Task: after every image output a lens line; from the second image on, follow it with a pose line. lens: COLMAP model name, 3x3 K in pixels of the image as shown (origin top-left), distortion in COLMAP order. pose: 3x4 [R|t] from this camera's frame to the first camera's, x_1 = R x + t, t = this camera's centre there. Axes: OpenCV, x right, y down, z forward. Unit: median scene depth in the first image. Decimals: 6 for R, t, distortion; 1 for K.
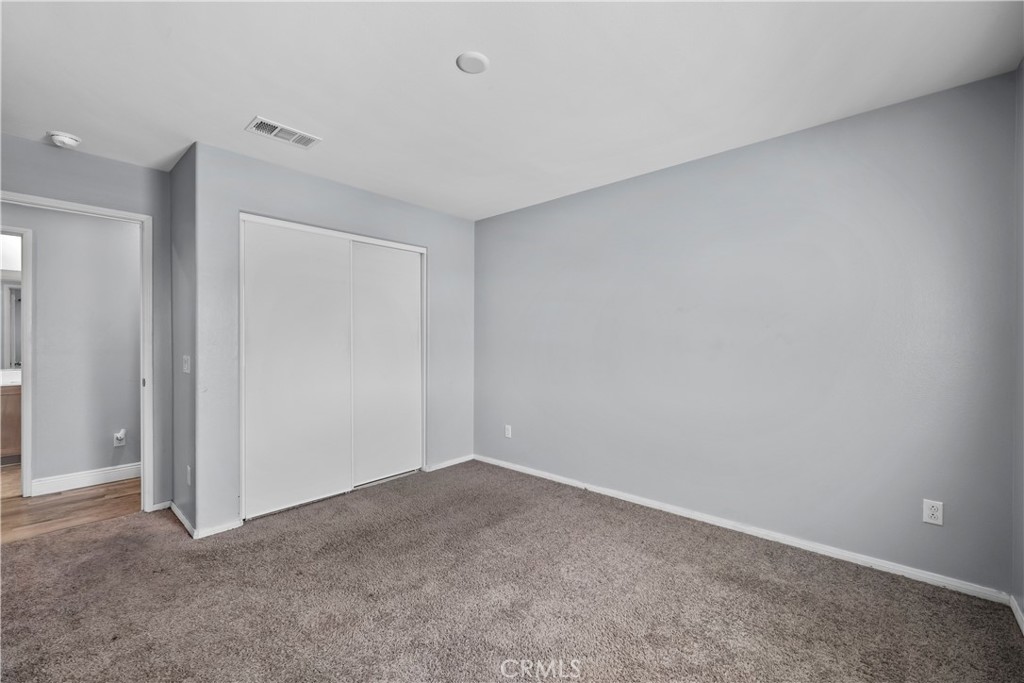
lens RADIAL K [[421.3, 0, 512.0], [0, 421.3, 341.5], [0, 0, 1]] dist [0.000274, 0.000026]
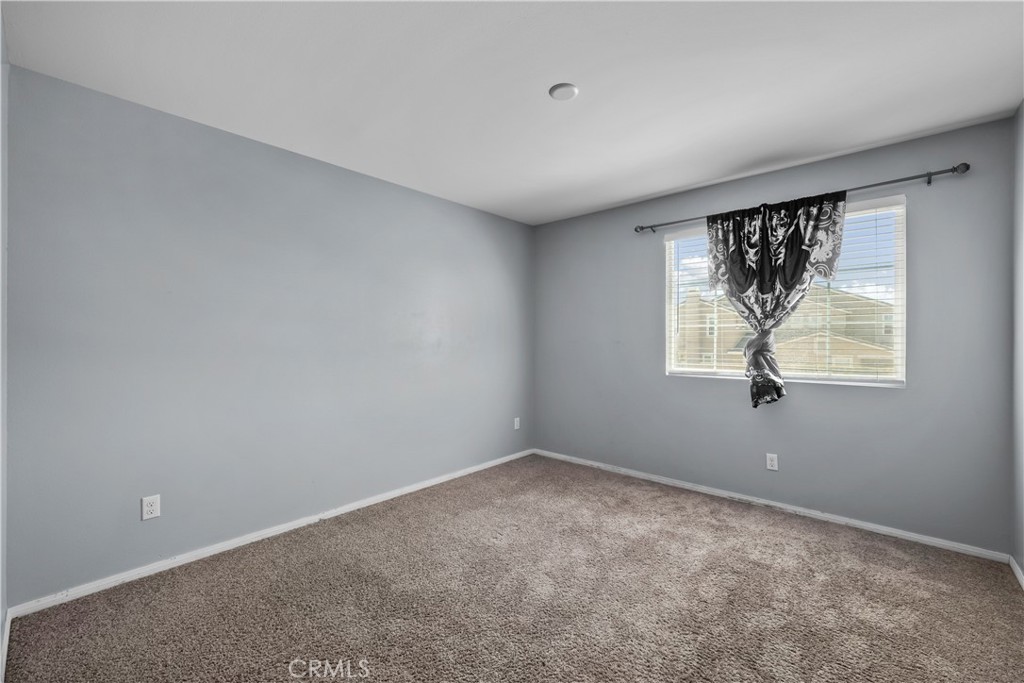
lens RADIAL K [[421.3, 0, 512.0], [0, 421.3, 341.5], [0, 0, 1]] dist [0.000274, 0.000026]
pose [[0.006929, -0.002696, 0.999972, -0.779431], [0.004852, 0.999985, 0.002662, -0.003280], [-0.999964, 0.004834, 0.006942, 0.733413]]
